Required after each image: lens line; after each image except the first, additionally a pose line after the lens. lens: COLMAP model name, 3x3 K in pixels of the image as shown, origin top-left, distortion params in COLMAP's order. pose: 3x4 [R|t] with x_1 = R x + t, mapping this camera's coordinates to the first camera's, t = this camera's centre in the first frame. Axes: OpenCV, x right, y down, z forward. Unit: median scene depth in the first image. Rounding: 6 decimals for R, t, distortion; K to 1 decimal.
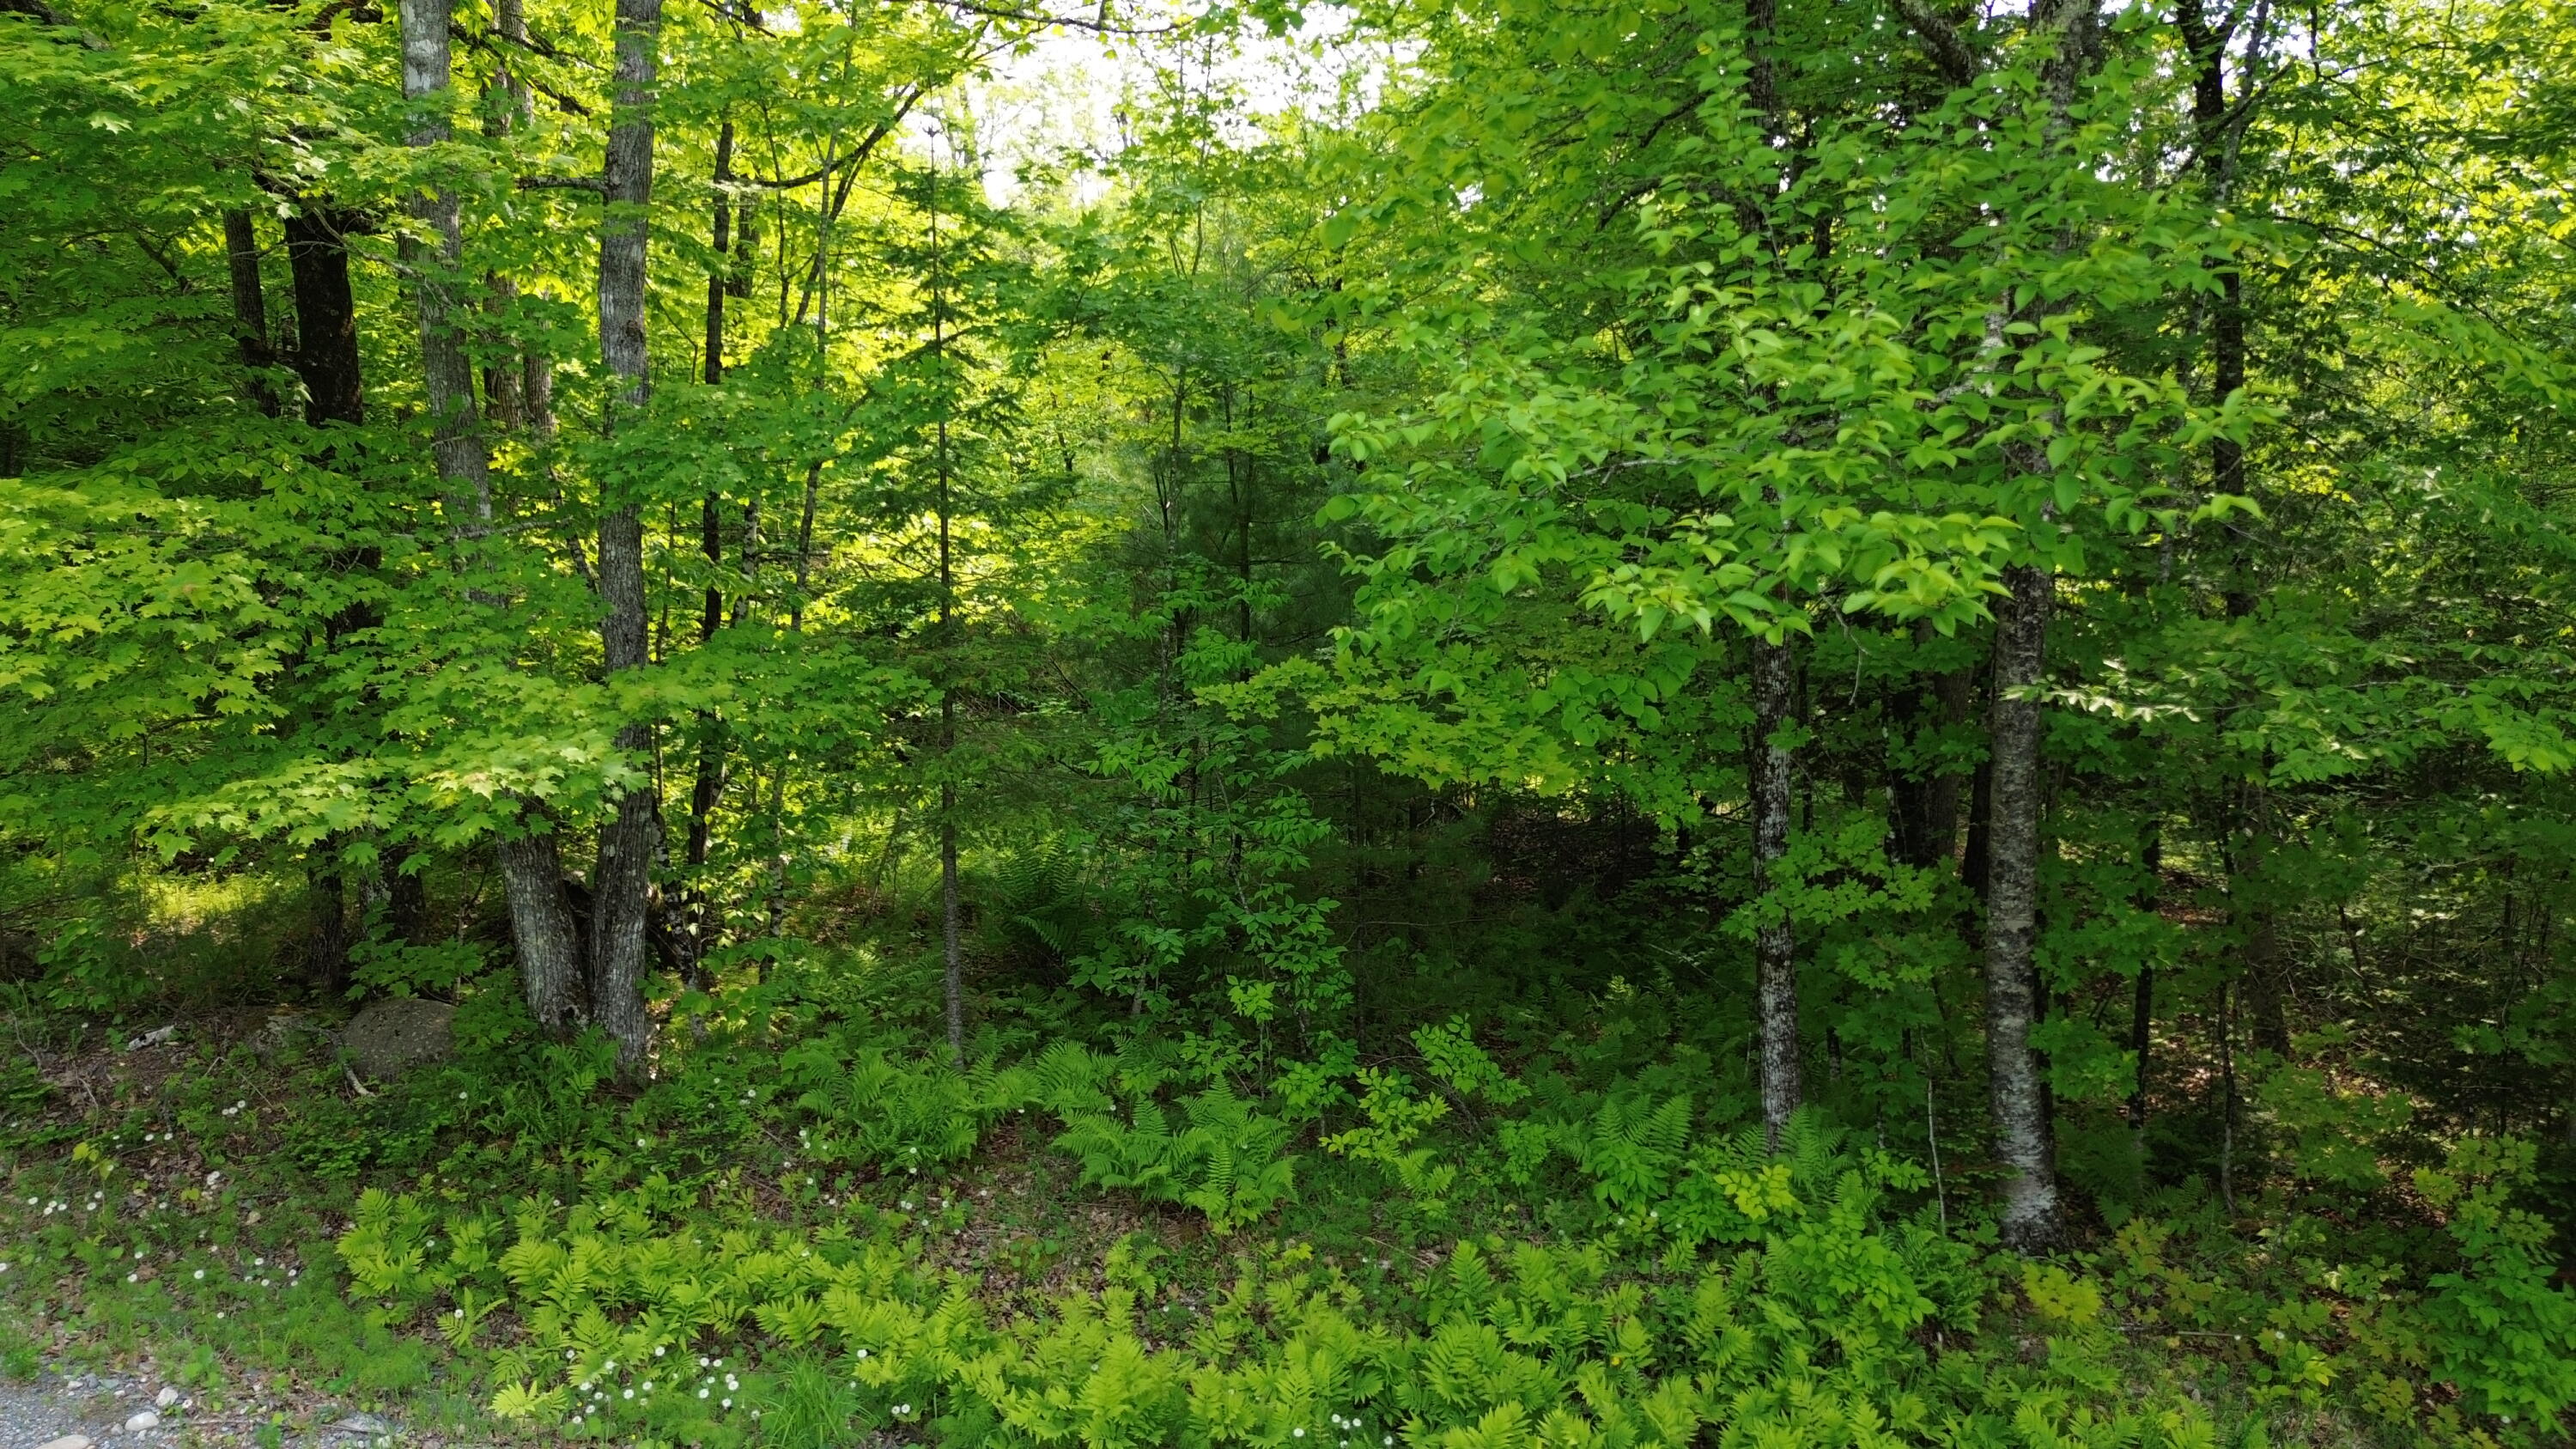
lens RADIAL K [[1790.9, 0, 1286.7], [0, 1790.9, 709.4], [0, 0, 1]] dist [0.073753, -0.083935]
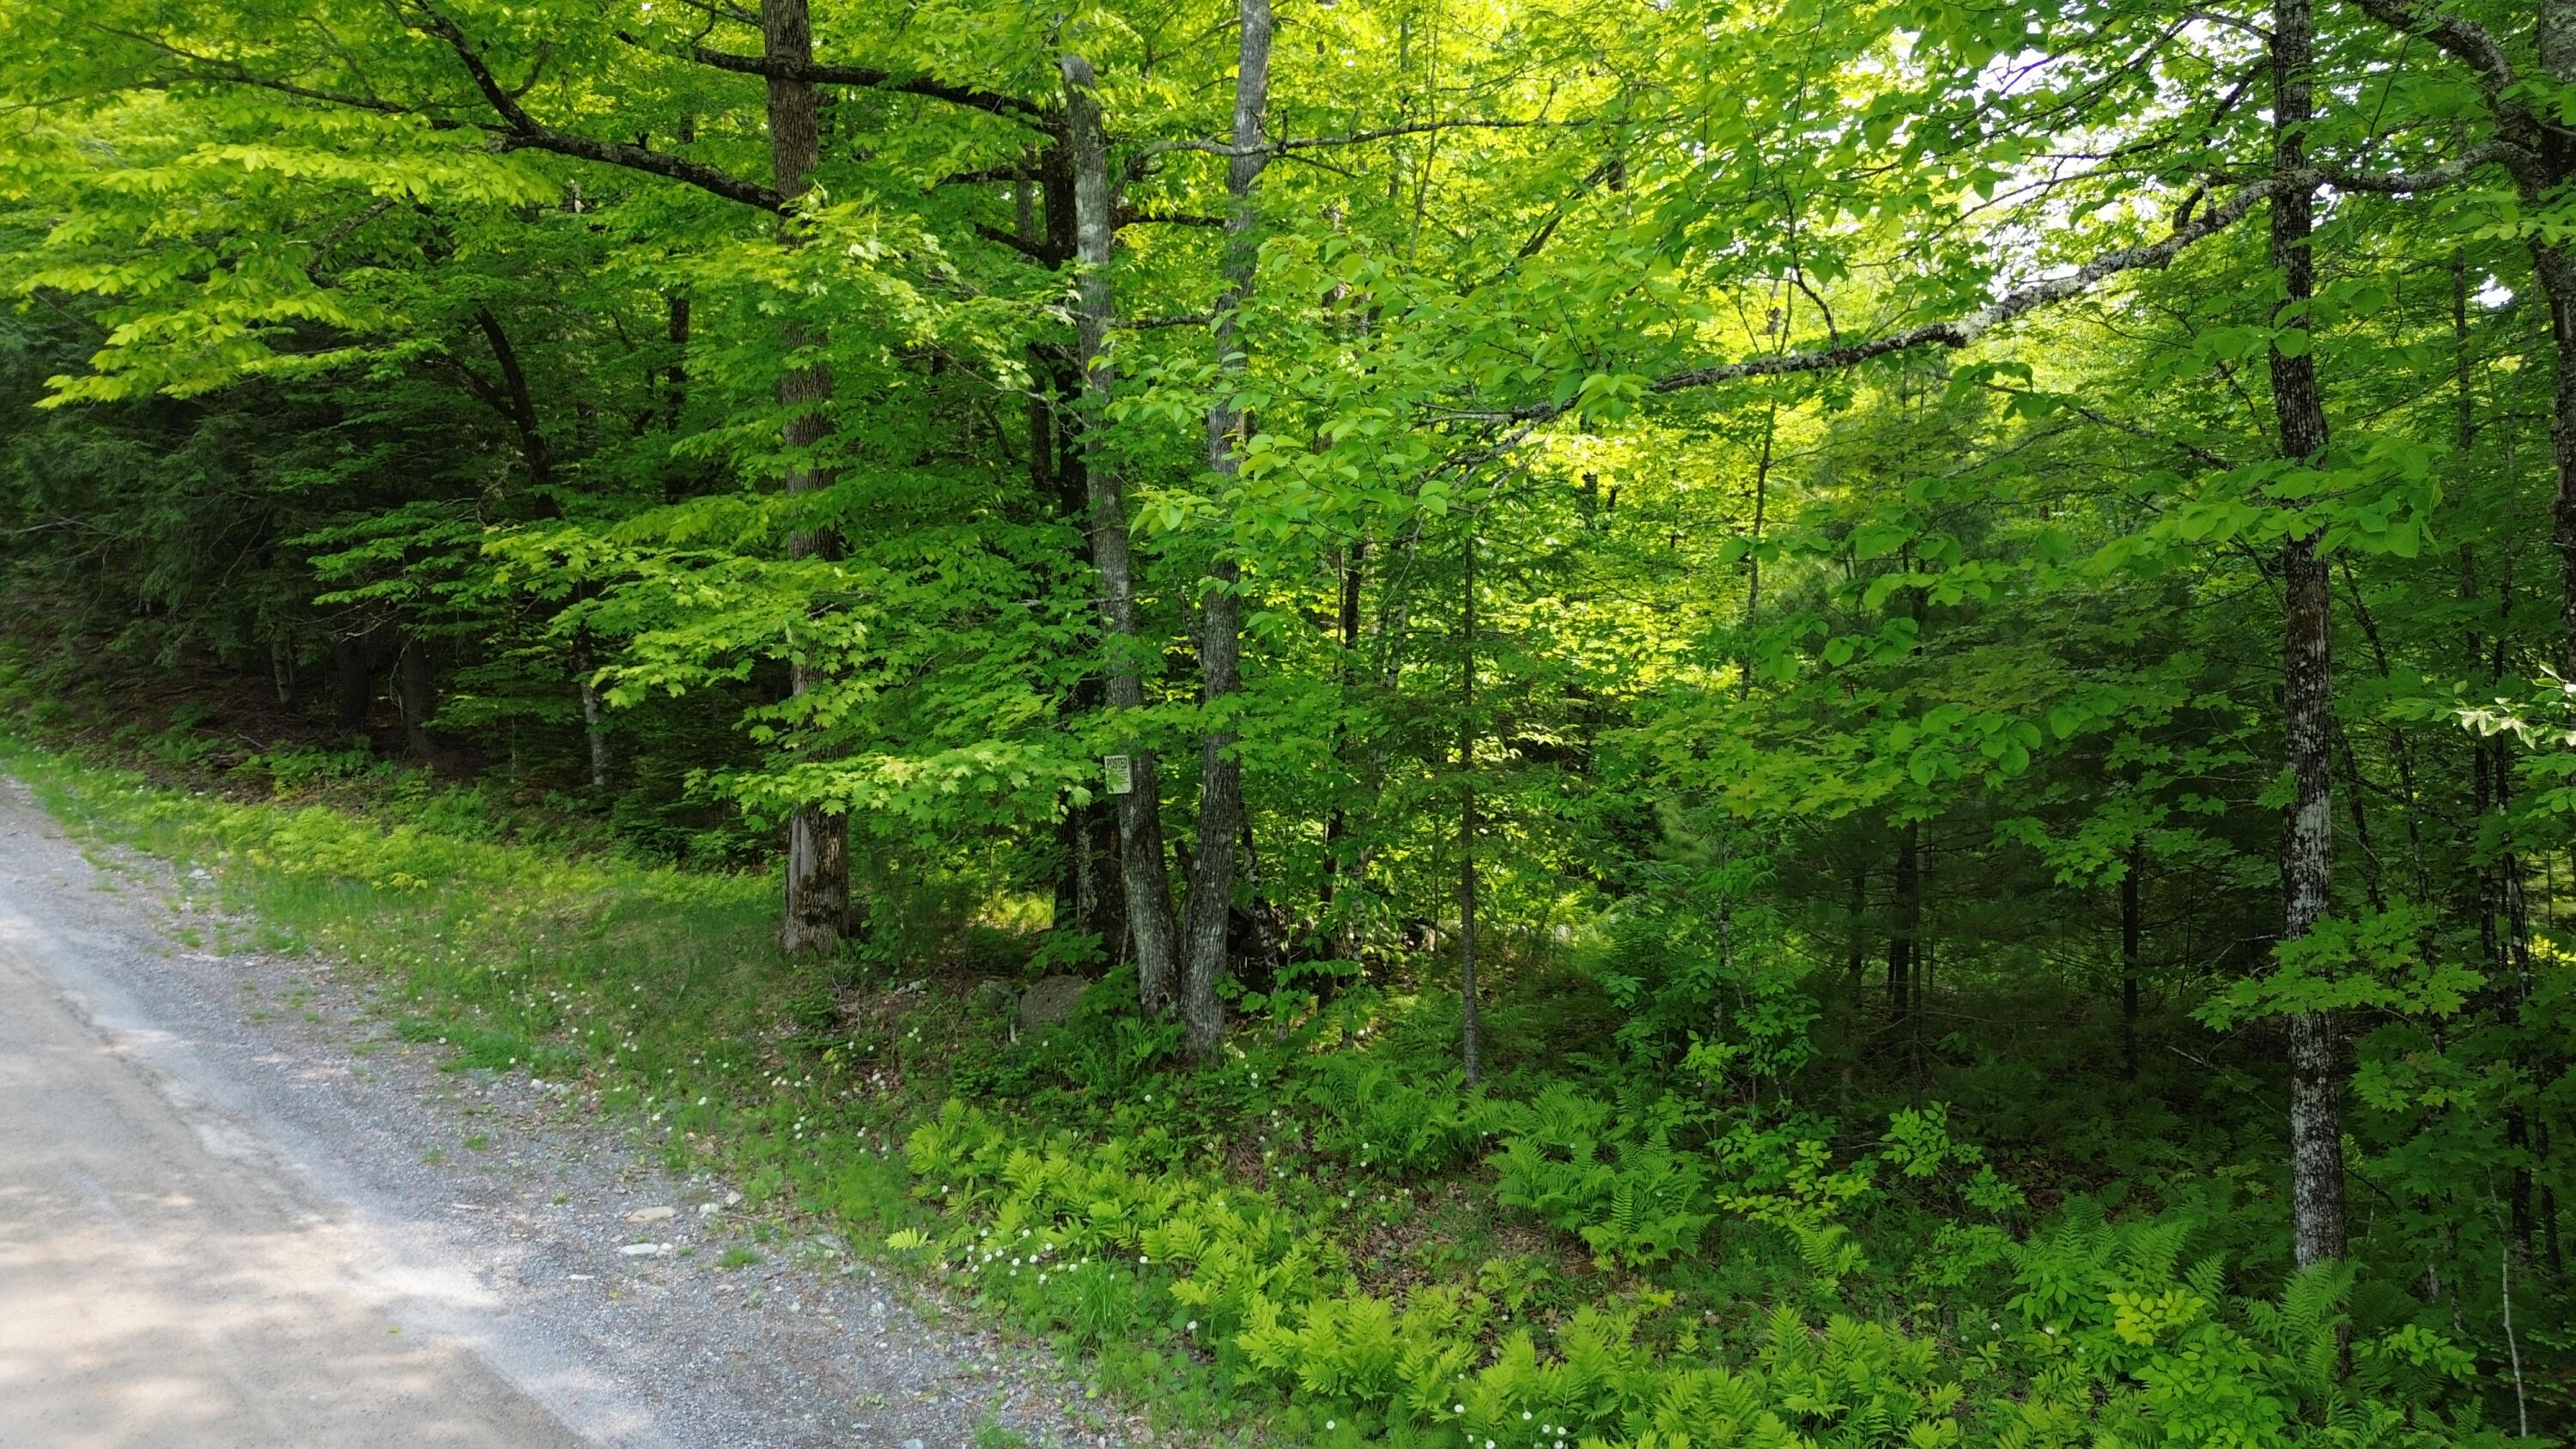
lens RADIAL K [[1790.9, 0, 1286.7], [0, 1790.9, 709.4], [0, 0, 1]] dist [0.073753, -0.083935]
pose [[0.830713, 0.006140, -0.556667, 0.345760], [-0.048248, 0.996971, -0.061004, 0.045441], [0.554606, 0.077535, 0.828493, 0.038835]]
